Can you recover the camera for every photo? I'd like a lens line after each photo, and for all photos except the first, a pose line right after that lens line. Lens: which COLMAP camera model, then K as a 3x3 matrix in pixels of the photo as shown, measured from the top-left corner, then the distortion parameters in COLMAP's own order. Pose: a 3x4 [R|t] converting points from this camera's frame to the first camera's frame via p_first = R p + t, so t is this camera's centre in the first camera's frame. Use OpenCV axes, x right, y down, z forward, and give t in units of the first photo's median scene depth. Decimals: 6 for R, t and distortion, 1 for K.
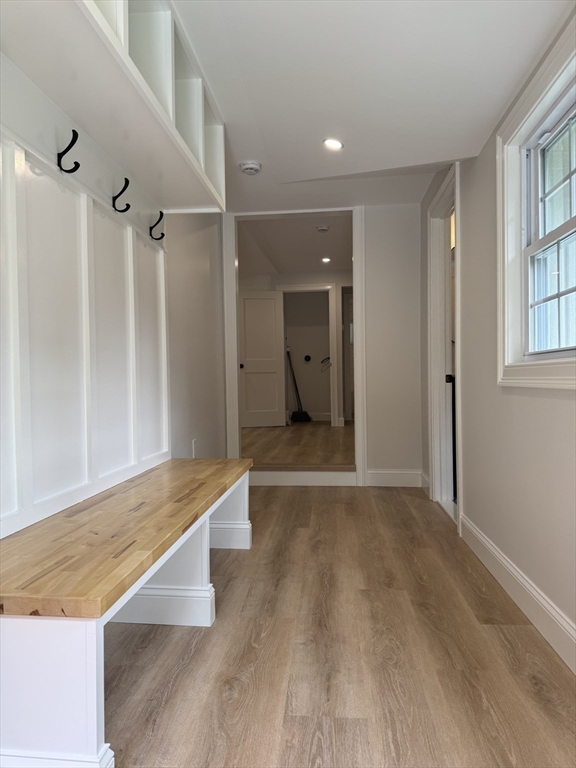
lens RADIAL K [[541.1, 0, 288.0], [0, 541.1, 384.0], [0, 0, 1]] dist [0.049465, -0.053726]
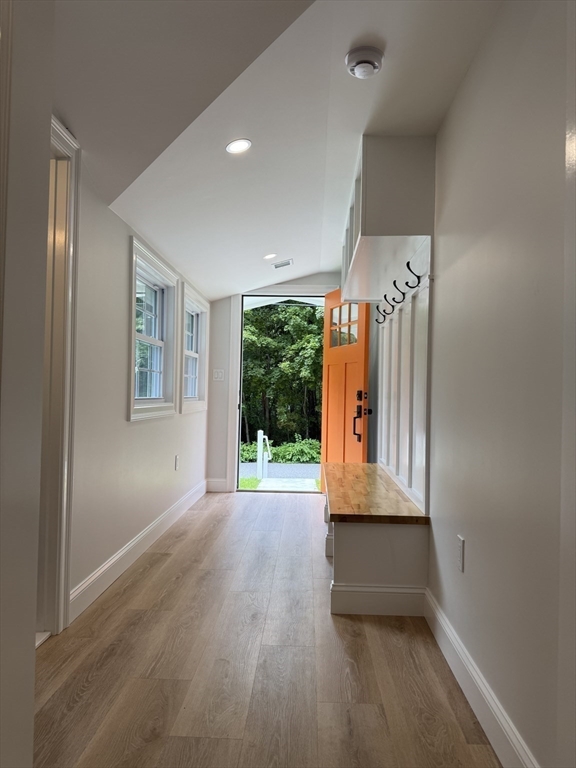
lens RADIAL K [[541.1, 0, 288.0], [0, 541.1, 384.0], [0, 0, 1]] dist [0.049465, -0.053726]
pose [[-0.999103, -0.015809, -0.039294, 0.048050], [-0.015642, 0.999867, -0.004537, -0.084388], [0.039361, -0.003918, -0.999217, 2.246956]]
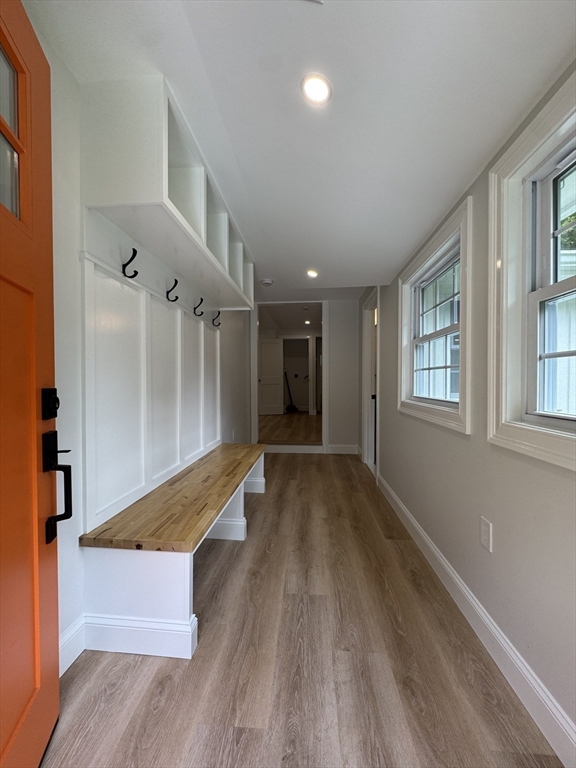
lens RADIAL K [[305.8, 0, 291.1], [0, 305.8, 384.4], [0, 0, 1]] dist [0.001105, 0.000307]
pose [[0.999672, 0.013693, 0.021635, -0.008167], [-0.013769, 0.999900, 0.003344, -0.081613], [-0.021587, -0.003641, 0.999760, -0.047645]]
